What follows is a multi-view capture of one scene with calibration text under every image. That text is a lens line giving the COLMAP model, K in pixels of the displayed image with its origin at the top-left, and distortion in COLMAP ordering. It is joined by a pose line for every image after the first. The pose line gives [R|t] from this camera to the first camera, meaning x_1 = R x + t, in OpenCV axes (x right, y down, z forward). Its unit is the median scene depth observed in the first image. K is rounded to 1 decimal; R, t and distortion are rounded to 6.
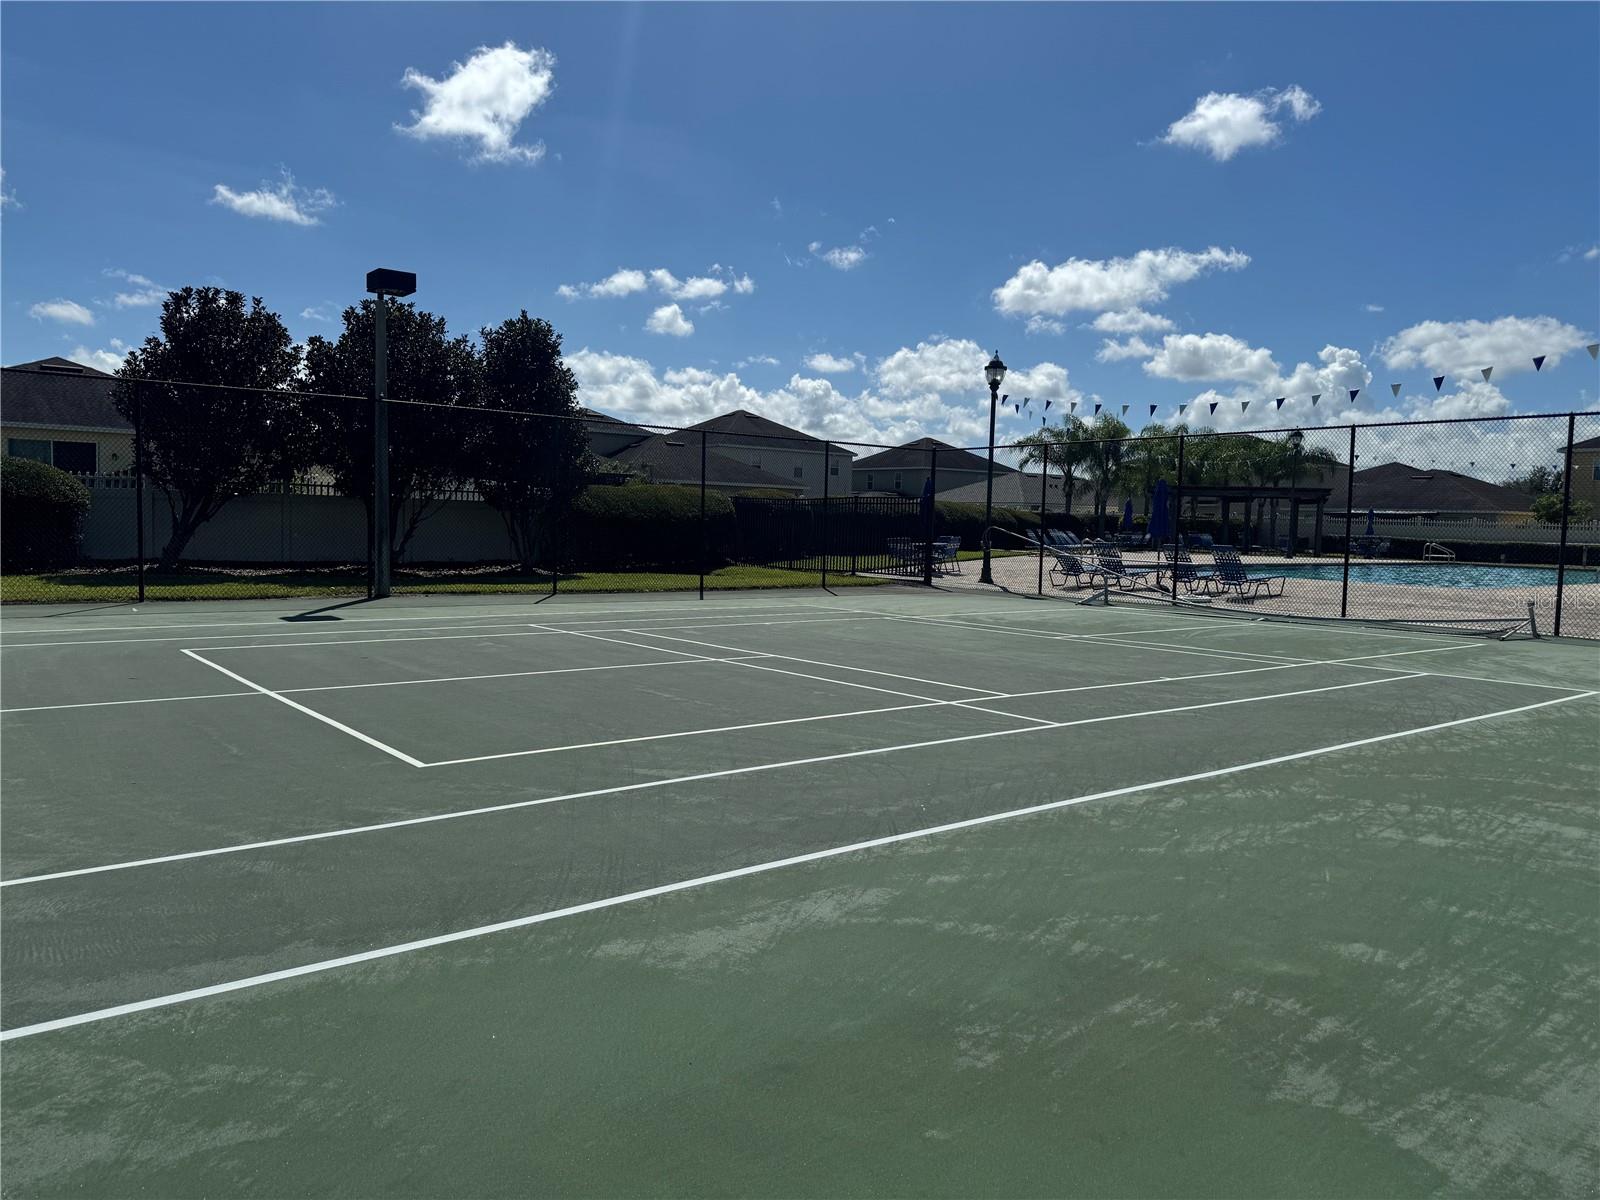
lens RADIAL K [[1125.6, 0, 800.0], [0, 1125.6, 600.0], [0, 0, 1]] dist [0.000096, 0.000013]
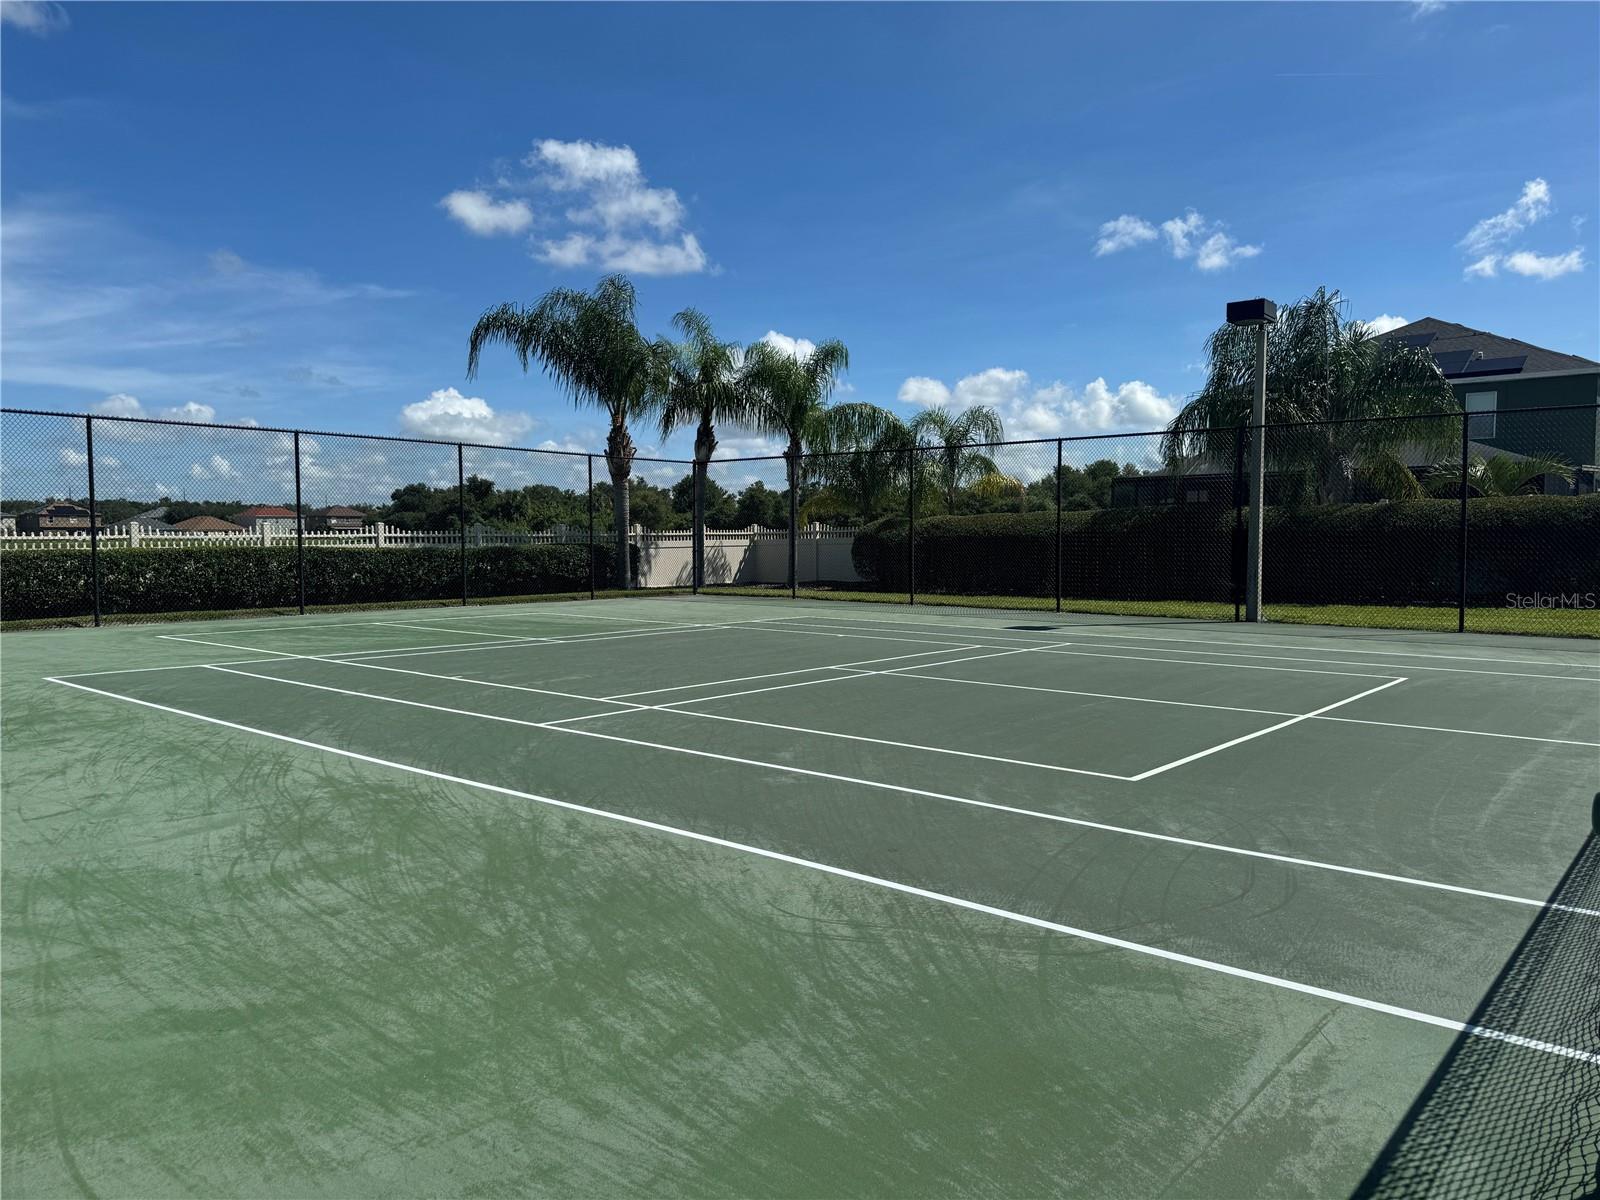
lens RADIAL K [[1125.6, 0, 800.0], [0, 1125.6, 600.0], [0, 0, 1]] dist [0.000096, 0.000013]
pose [[0.169187, 0.029447, -0.985144, 0.565994], [-0.062274, 0.997876, 0.019133, -0.017041], [0.983615, 0.058112, 0.170661, 0.456749]]
